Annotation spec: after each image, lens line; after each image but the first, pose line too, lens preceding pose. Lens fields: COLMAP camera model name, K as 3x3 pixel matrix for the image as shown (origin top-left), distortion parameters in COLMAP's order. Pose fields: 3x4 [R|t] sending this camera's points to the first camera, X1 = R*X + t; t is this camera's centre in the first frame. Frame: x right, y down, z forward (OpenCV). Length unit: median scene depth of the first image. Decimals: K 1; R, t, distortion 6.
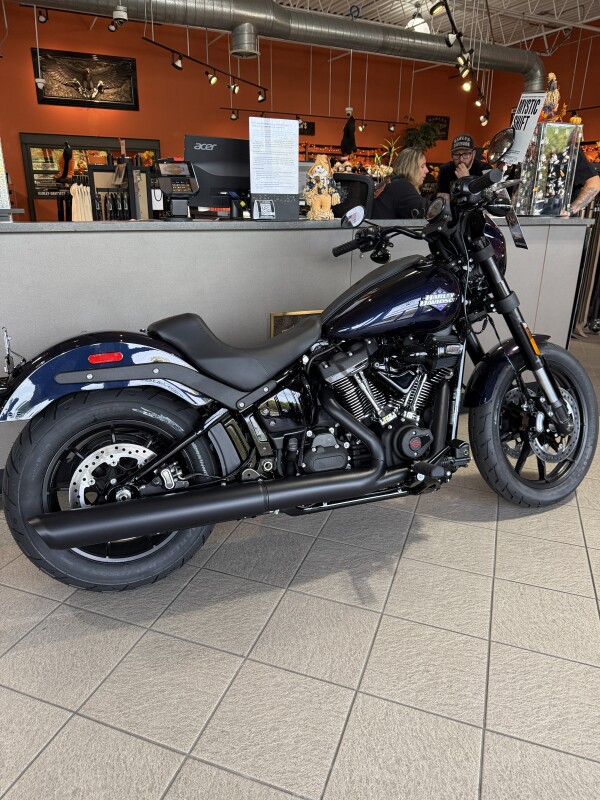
lens RADIAL K [[571.8, 0, 294.5], [0, 571.8, 404.2], [0, 0, 1]] dist [0.045758, -0.067020]
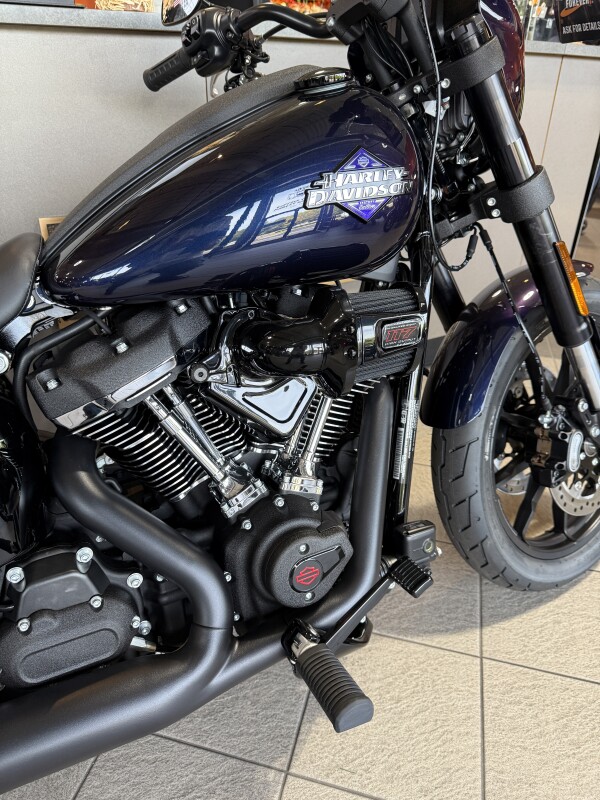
lens RADIAL K [[576.0, 0, 296.8], [0, 576.0, 397.2], [0, 0, 1]] dist [0.026619, -0.041000]
pose [[0.994955, -0.040209, 0.091908, 0.162651], [0.024975, 0.986596, 0.161261, -0.106173], [-0.097160, -0.158152, 0.982623, 0.596893]]
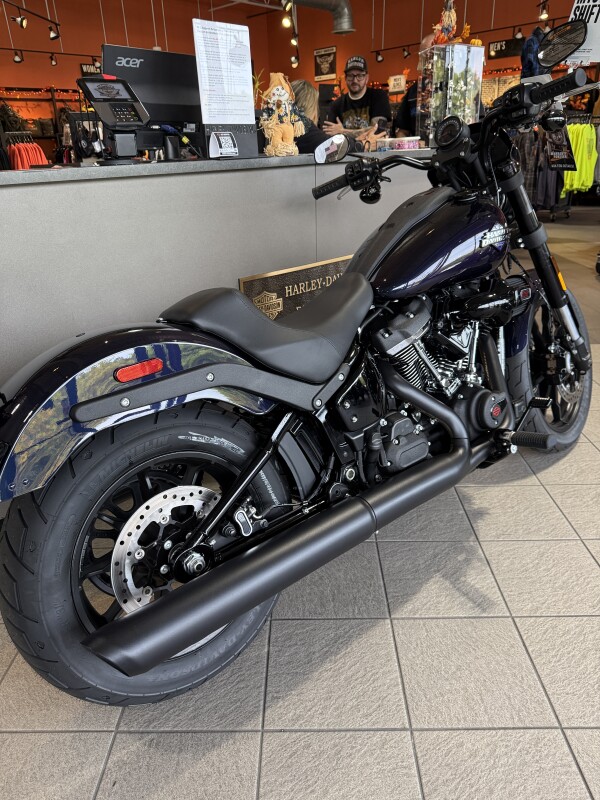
lens RADIAL K [[580.0, 0, 298.3], [0, 580.0, 401.1], [0, 0, 1]] dist [0.004013, -0.010020]
pose [[0.941328, -0.173498, 0.289483, -0.289746], [0.155349, 0.984220, 0.084723, -0.059335], [-0.299614, -0.034781, 0.953426, 0.254090]]
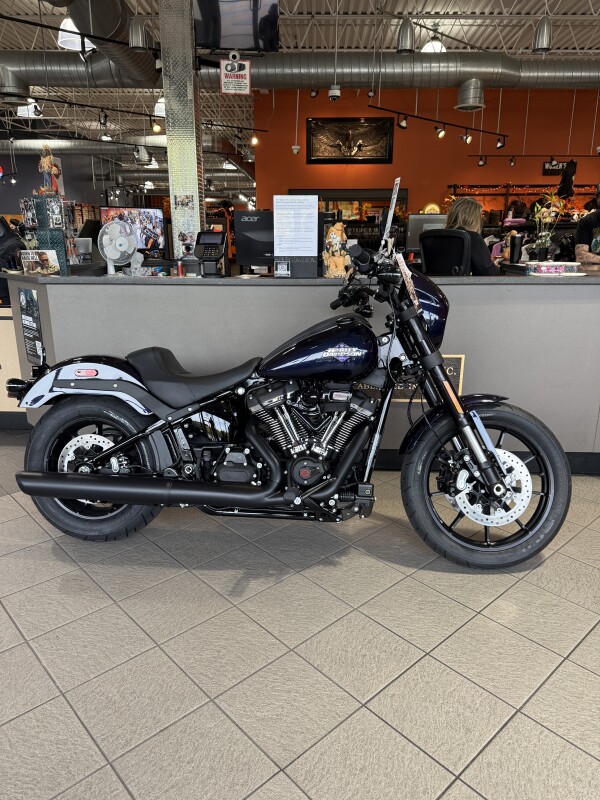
lens RADIAL K [[577.2, 0, 304.4], [0, 577.2, 397.3], [0, 0, 1]] dist [0.060128, -0.079435]
pose [[0.890349, 0.112601, -0.441134, 0.665832], [-0.144993, 0.988612, -0.040295, -0.033210], [0.431573, 0.099838, 0.896536, -0.059931]]
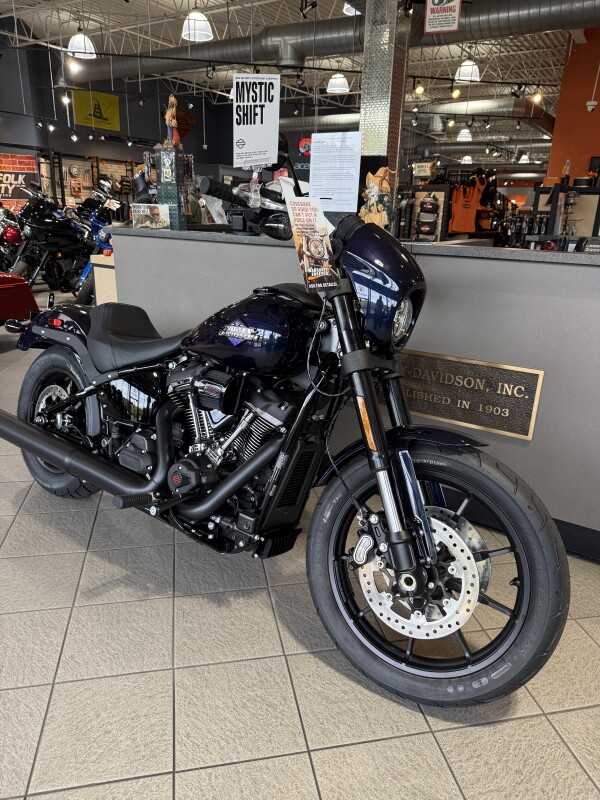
lens RADIAL K [[580.0, 0, 298.3], [0, 580.0, 401.1], [0, 0, 1]] dist [0.004013, -0.010020]
pose [[0.520379, 0.271384, -0.809664, 0.959044], [-0.309210, 0.943697, 0.117577, -0.202113], [0.795987, 0.189172, 0.574995, 0.566763]]
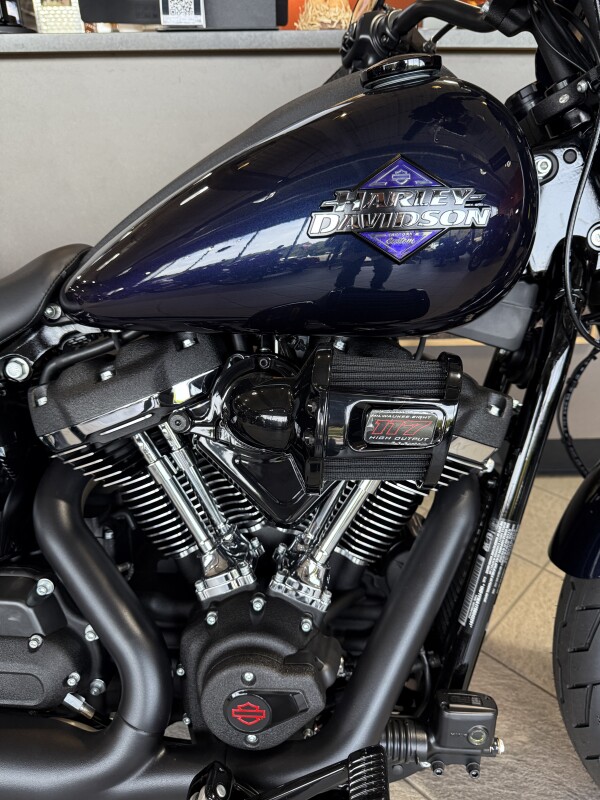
lens RADIAL K [[580.0, 0, 298.3], [0, 580.0, 401.1], [0, 0, 1]] dist [0.004013, -0.010020]
pose [[0.915409, 0.165196, -0.367064, 0.298385], [-0.125790, 0.983637, 0.128980, -0.121227], [0.382364, -0.071897, 0.921210, 0.702470]]
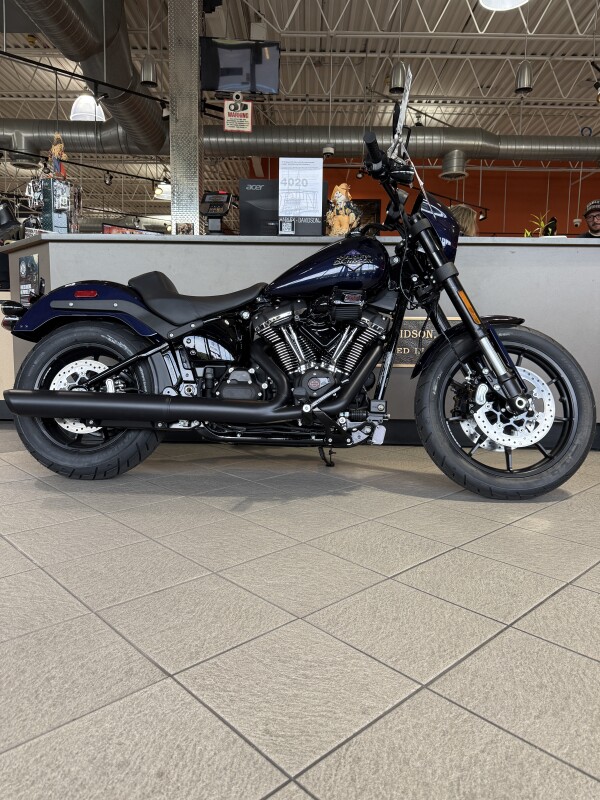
lens RADIAL K [[574.0, 0, 300.0], [0, 574.0, 400.0], [0, 0, 1]] dist [0.069623, -0.116977]
pose [[0.896399, 0.048232, -0.440617, 0.628309], [-0.151388, 0.967600, -0.202069, 0.304948], [0.416595, 0.247838, 0.874657, 0.040031]]
